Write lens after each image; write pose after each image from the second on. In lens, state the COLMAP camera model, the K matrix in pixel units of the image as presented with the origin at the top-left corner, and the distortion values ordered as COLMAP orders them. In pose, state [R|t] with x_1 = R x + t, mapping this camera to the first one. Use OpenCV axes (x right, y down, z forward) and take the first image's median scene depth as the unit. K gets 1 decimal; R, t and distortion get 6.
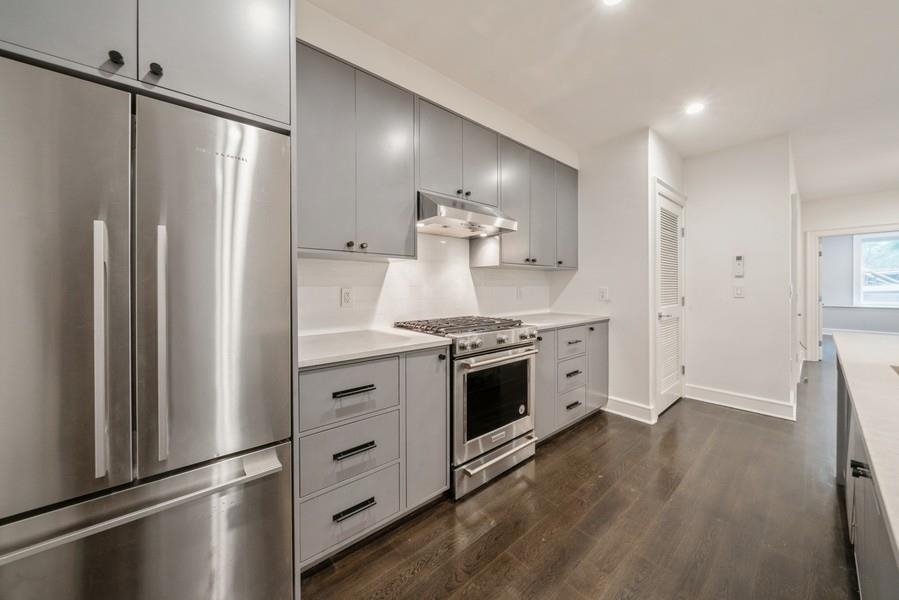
lens RADIAL K [[322.2, 0, 446.0], [0, 322.2, 285.9], [0, 0, 1]] dist [-0.001722, -0.000044]
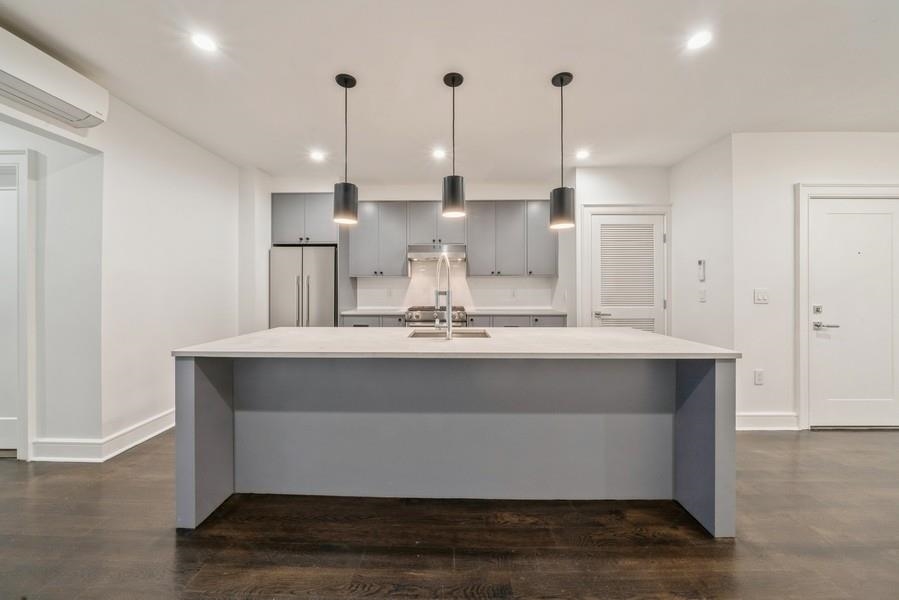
lens RADIAL K [[312.6, 0, 440.6], [0, 312.6, 289.1], [0, 0, 1]] dist [-0.010004, -0.000012]
pose [[0.734669, 0.004368, -0.678411, 1.357803], [-0.001340, 0.999987, 0.004987, -0.009643], [0.678424, -0.002755, 0.734665, -0.360620]]
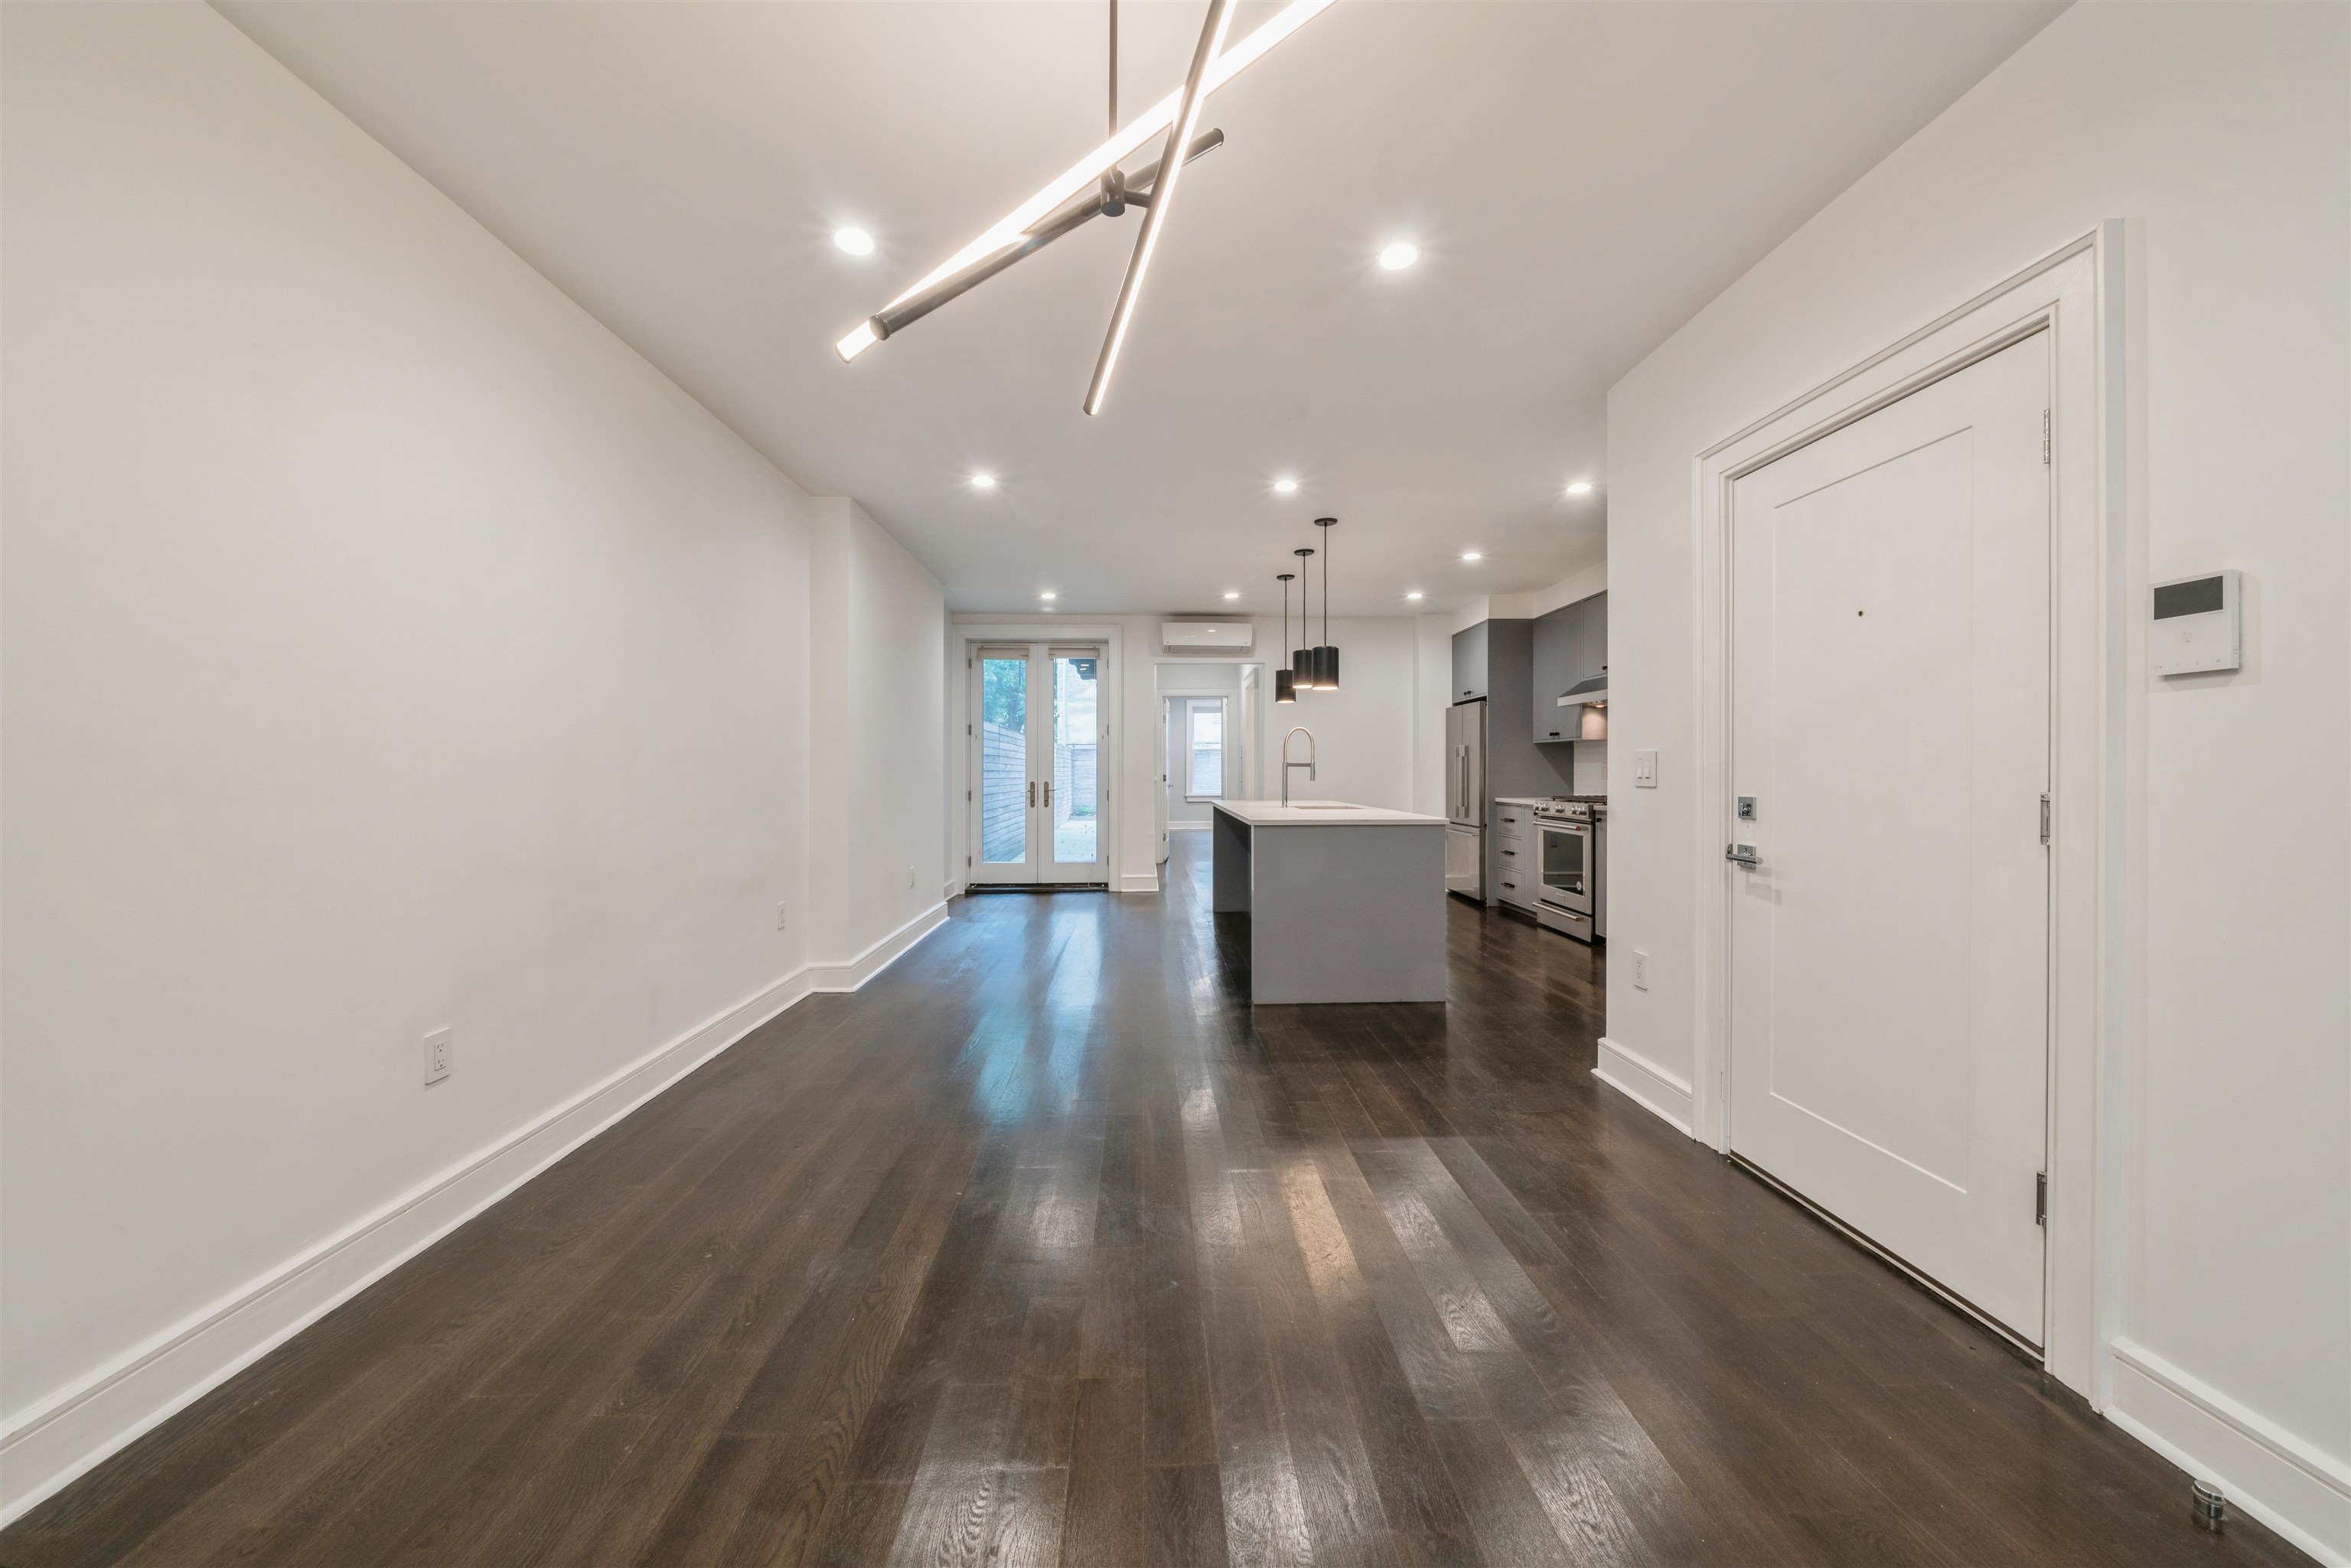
lens RADIAL K [[824.0, 0, 1163.3], [0, 824.0, 779.1], [0, 0, 1]] dist [0.000252, 0.000018]
pose [[-0.647125, 0.011827, -0.762292, 2.910580], [0.006459, 0.999929, 0.010031, 0.020604], [0.762357, 0.001567, -0.647155, 1.615972]]
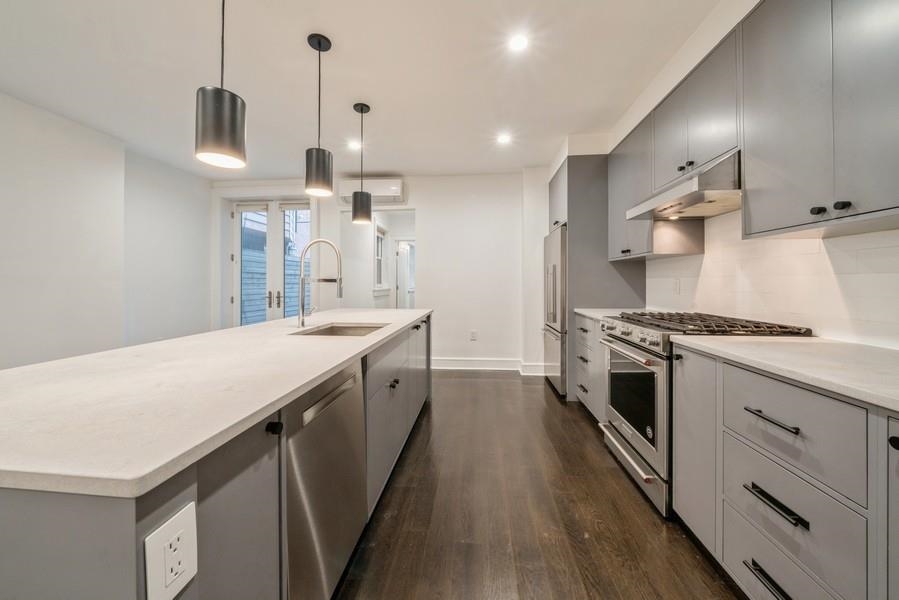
lens RADIAL K [[317.0, 0, 444.1], [0, 317.0, 279.7], [0, 0, 1]] dist [-0.011524, 0.000009]
pose [[-0.732155, -0.000125, -0.681138, 1.093873], [0.006799, 0.999949, -0.007492, 0.011568], [0.681104, -0.010116, -0.732117, 1.186172]]
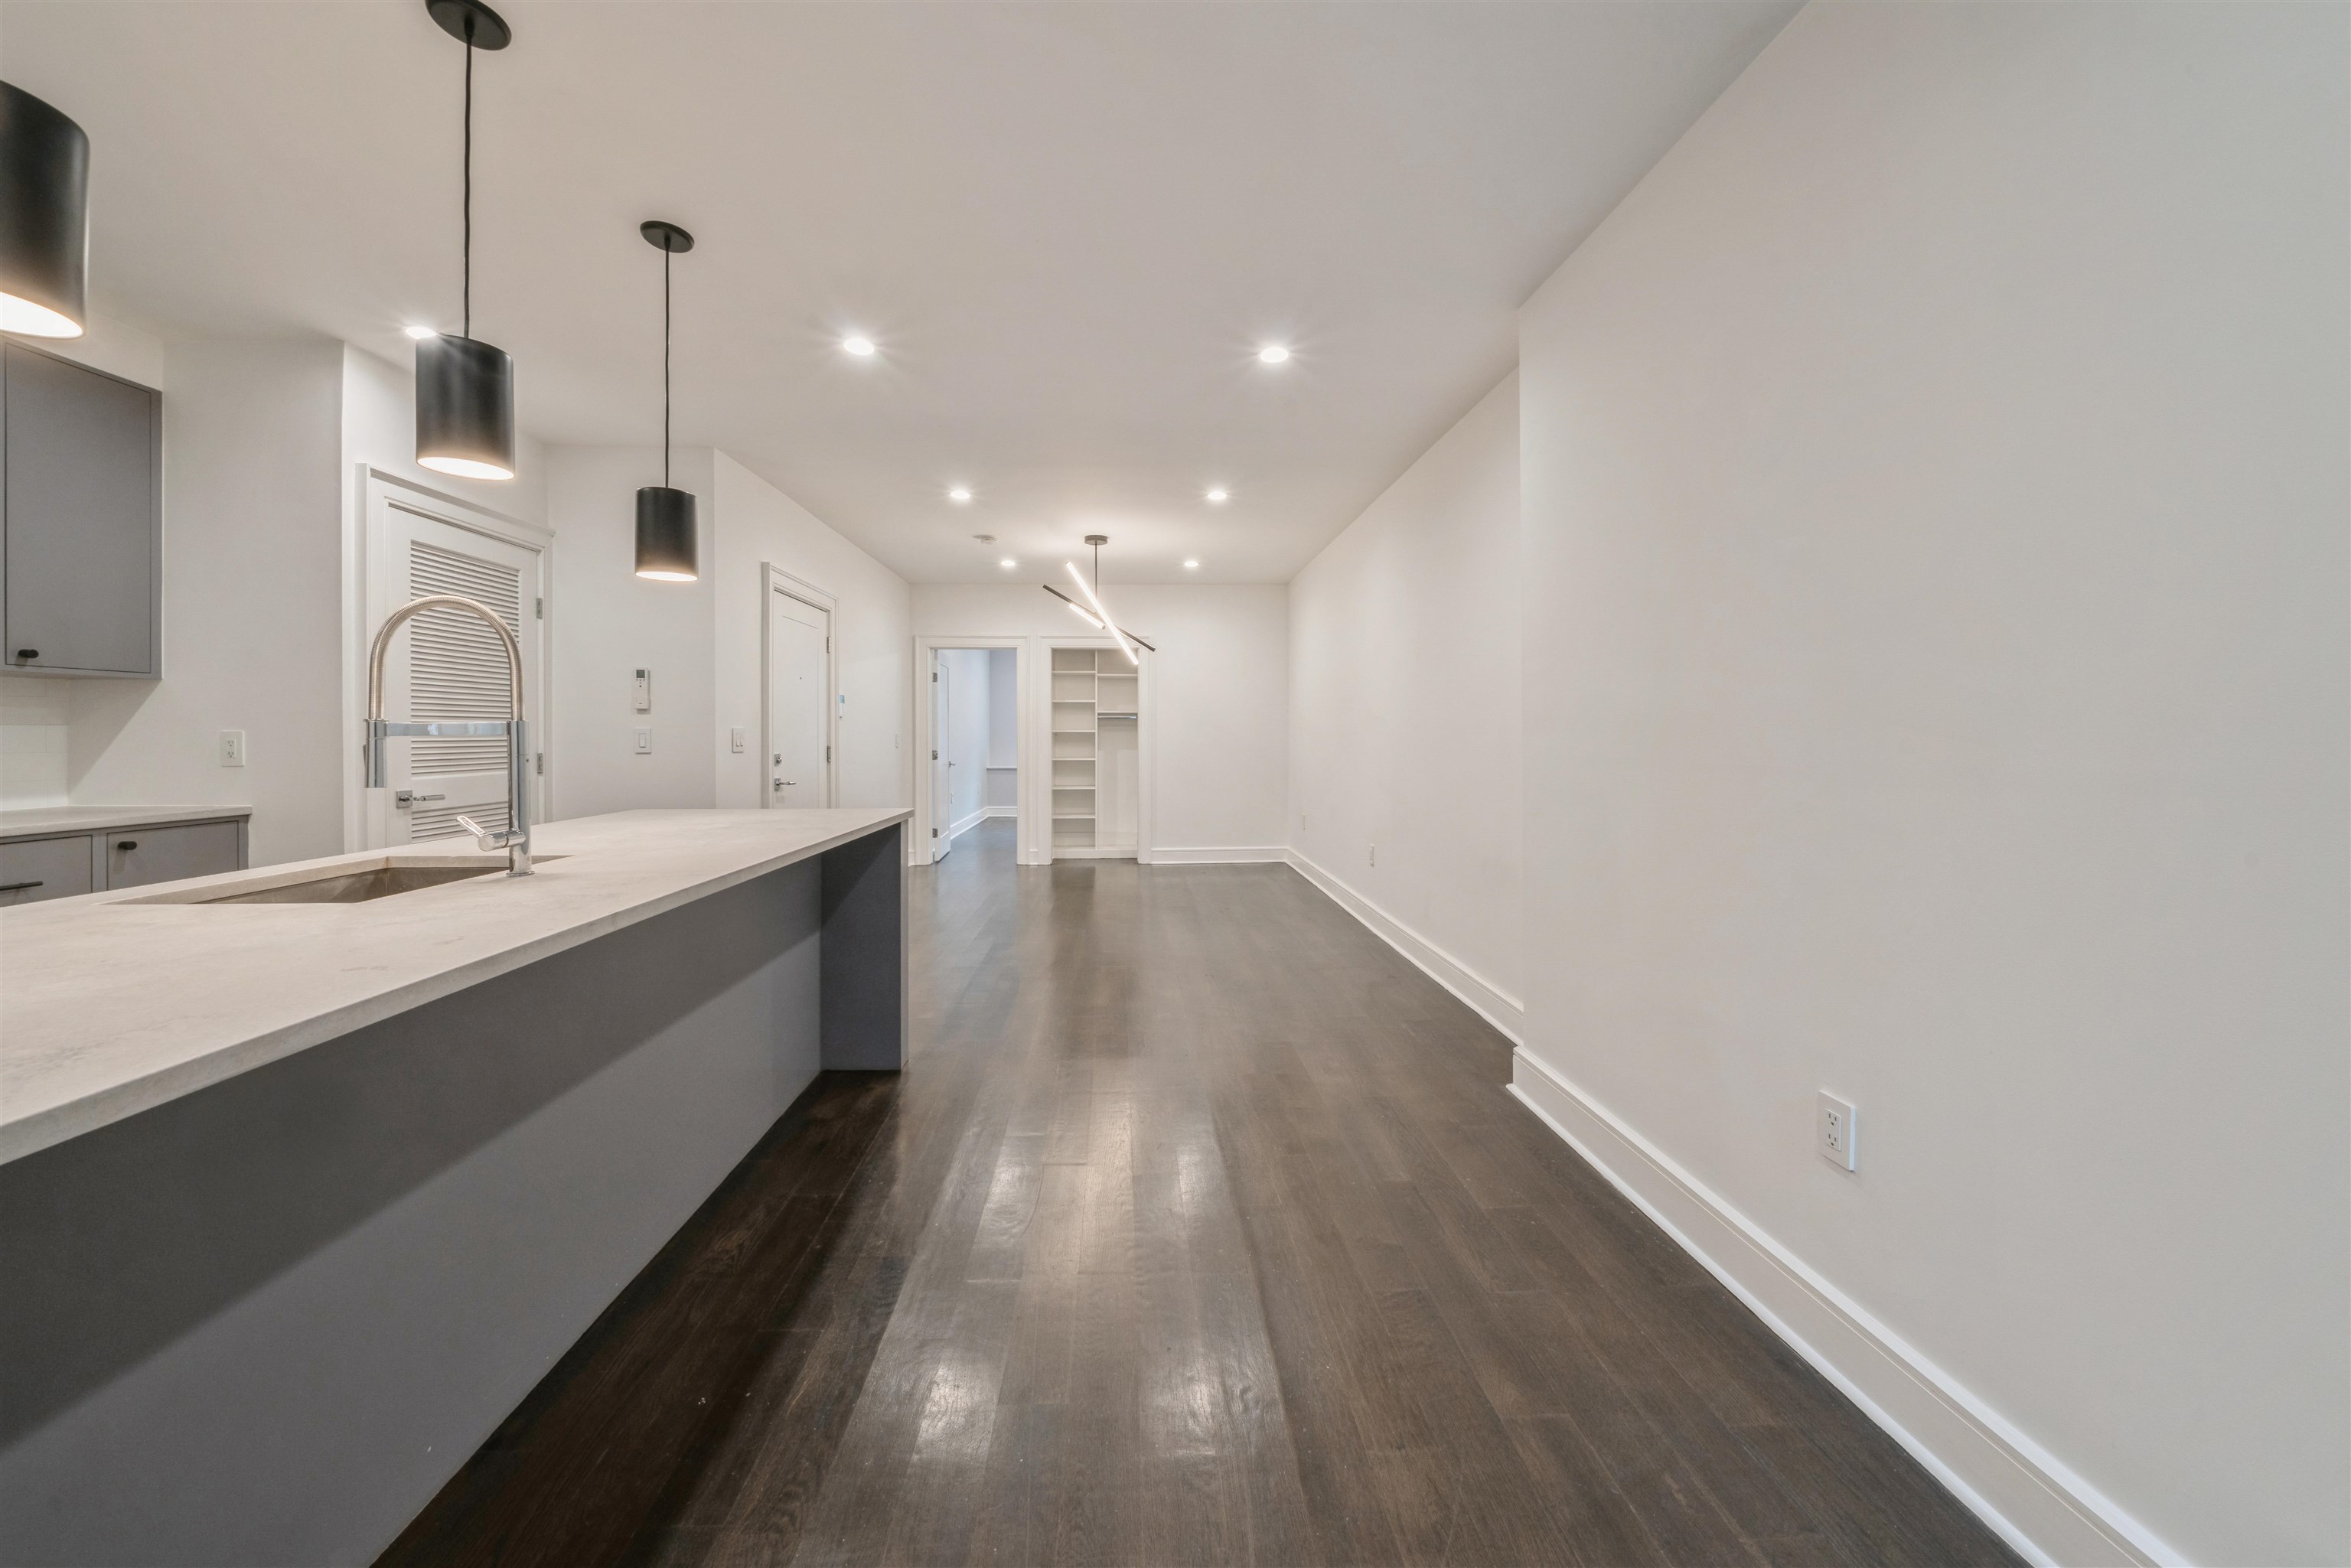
lens RADIAL K [[842.6, 0, 1166.2], [0, 842.6, 747.2], [0, 0, 1]] dist [-0.001722, -0.000044]
pose [[0.624107, -0.006464, 0.781312, 0.563237], [-0.007030, 0.999879, 0.013888, 0.003977], [-0.781307, -0.014160, 0.623986, -0.613477]]
